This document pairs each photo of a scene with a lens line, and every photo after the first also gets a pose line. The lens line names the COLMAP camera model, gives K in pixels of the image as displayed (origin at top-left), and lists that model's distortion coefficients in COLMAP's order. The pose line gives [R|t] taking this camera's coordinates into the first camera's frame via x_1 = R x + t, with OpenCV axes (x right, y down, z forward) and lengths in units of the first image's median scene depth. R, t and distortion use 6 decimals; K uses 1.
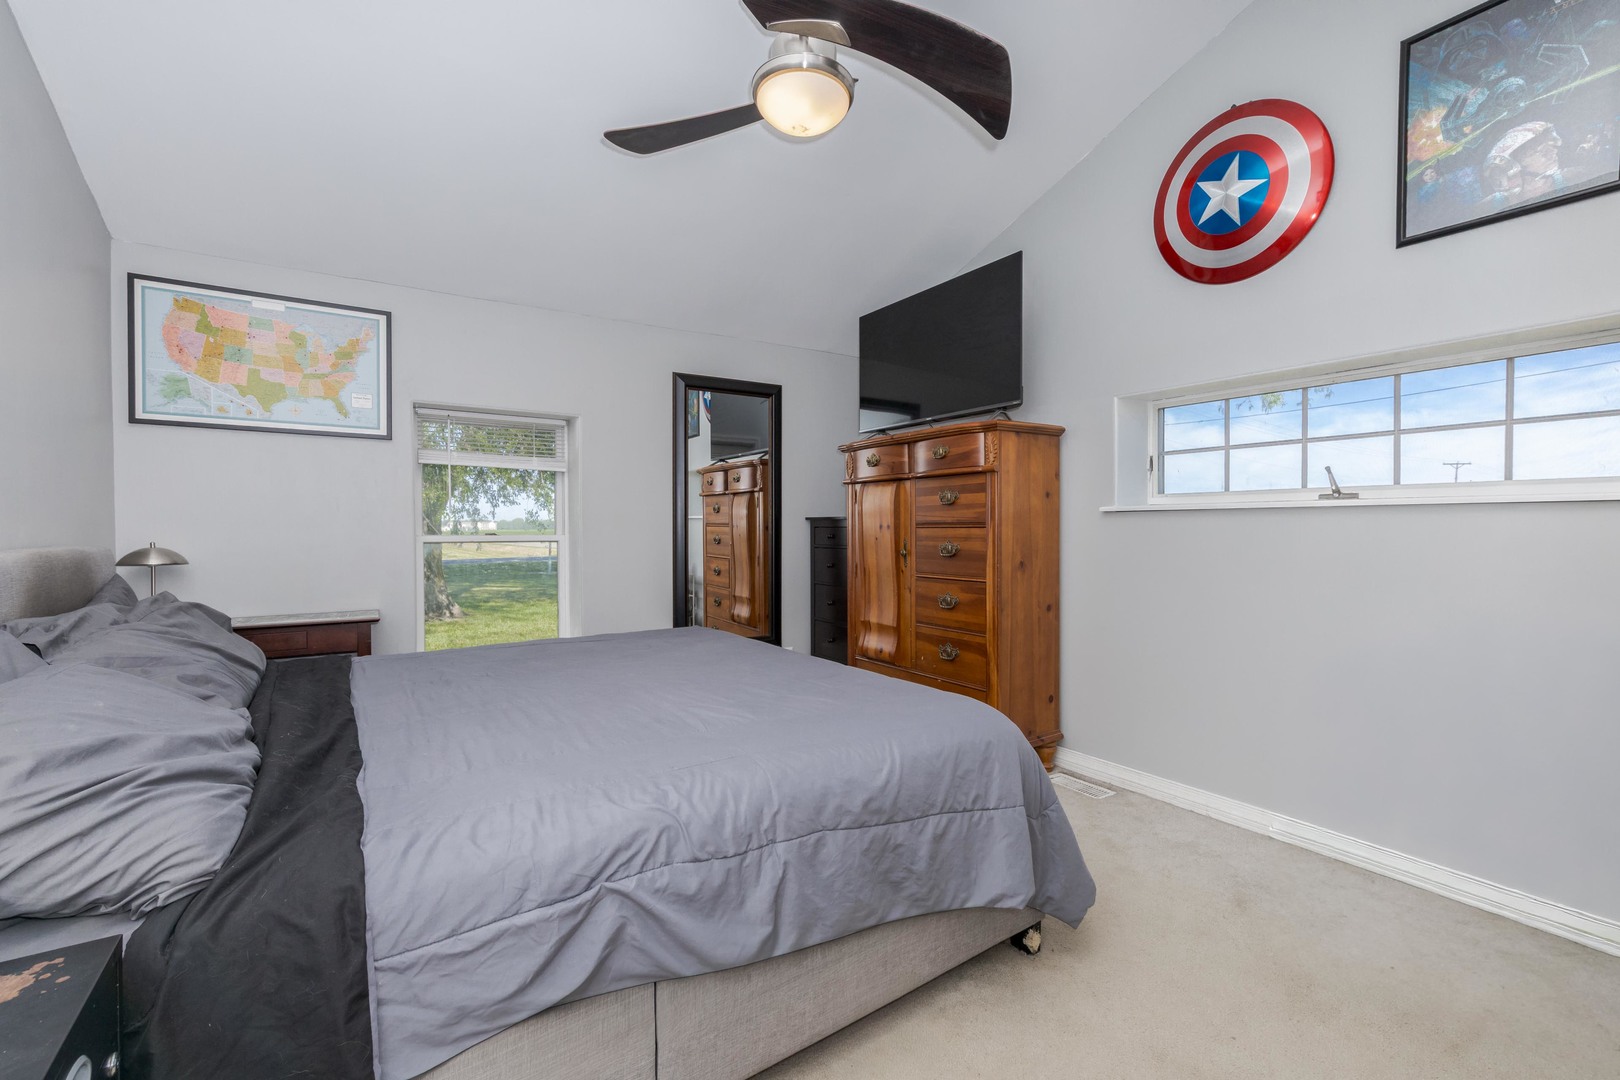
lens RADIAL K [[702.0, 0, 816.2], [0, 702.0, 533.1], [0, 0, 1]] dist [0.003203, -0.000305]
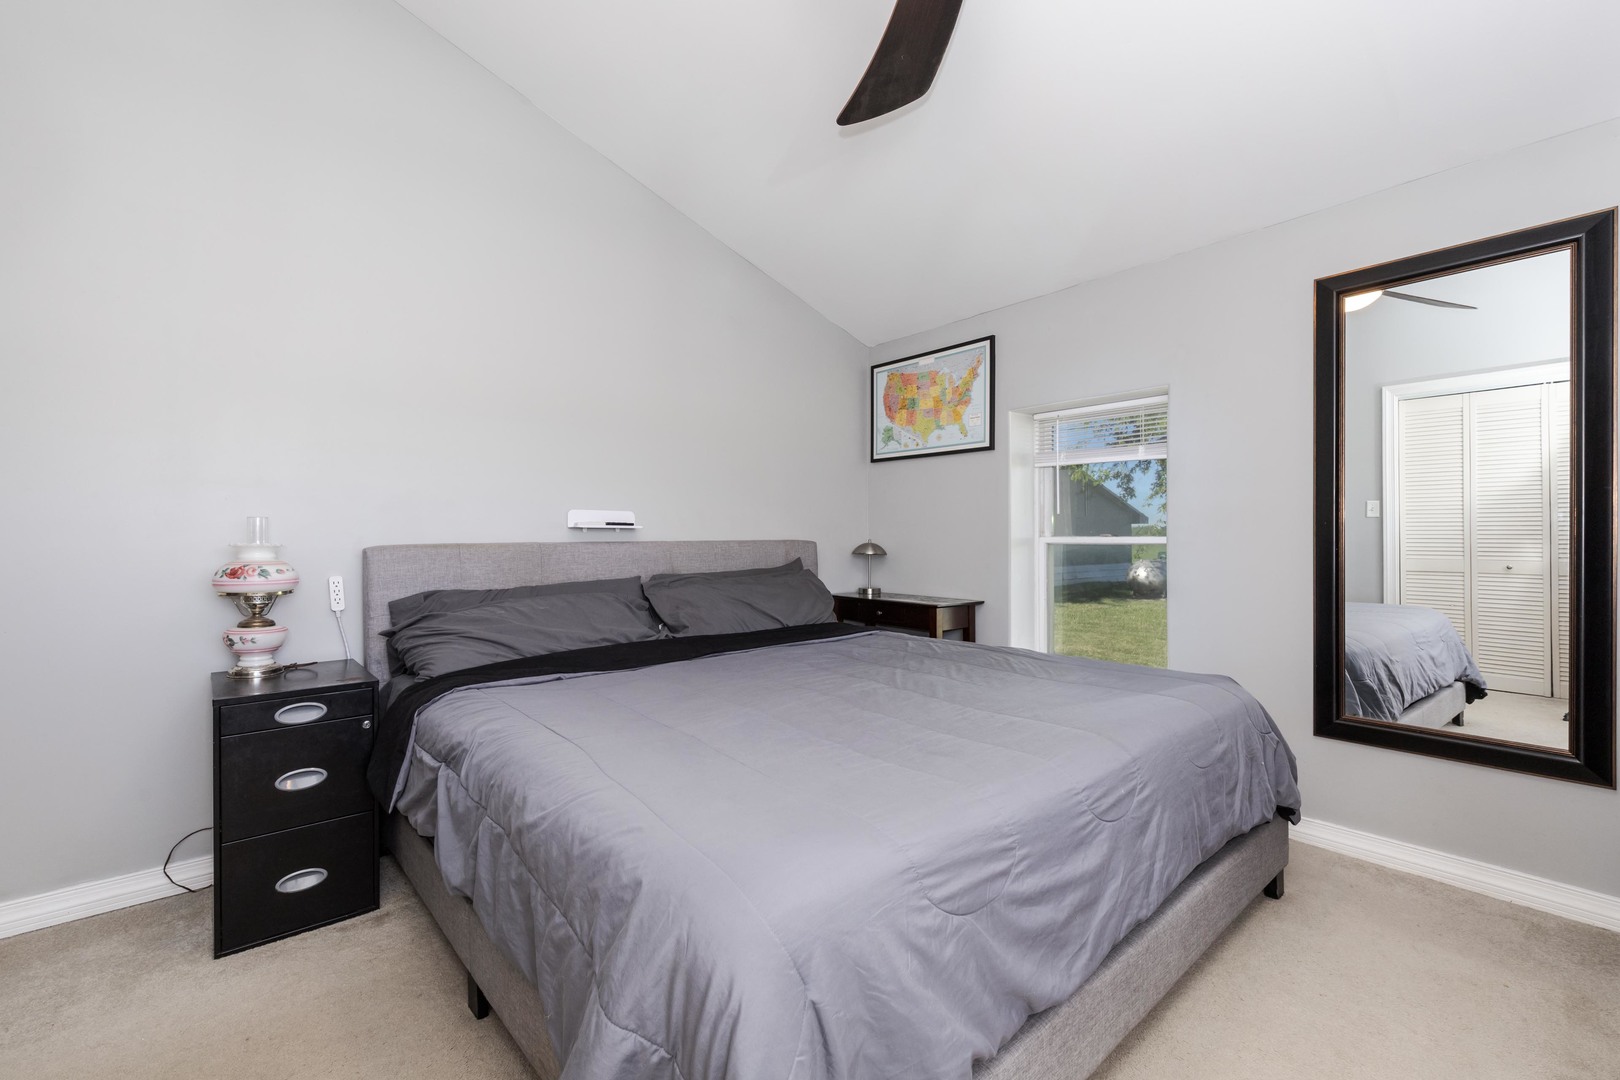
lens RADIAL K [[702.0, 0, 815.9], [0, 702.0, 541.9], [0, 0, 1]] dist [0.003203, -0.000305]
pose [[0.127638, 0.006469, -0.991800, 0.487893], [-0.003261, 0.999976, 0.006103, 0.007085], [0.991816, 0.002455, 0.127656, 0.616532]]
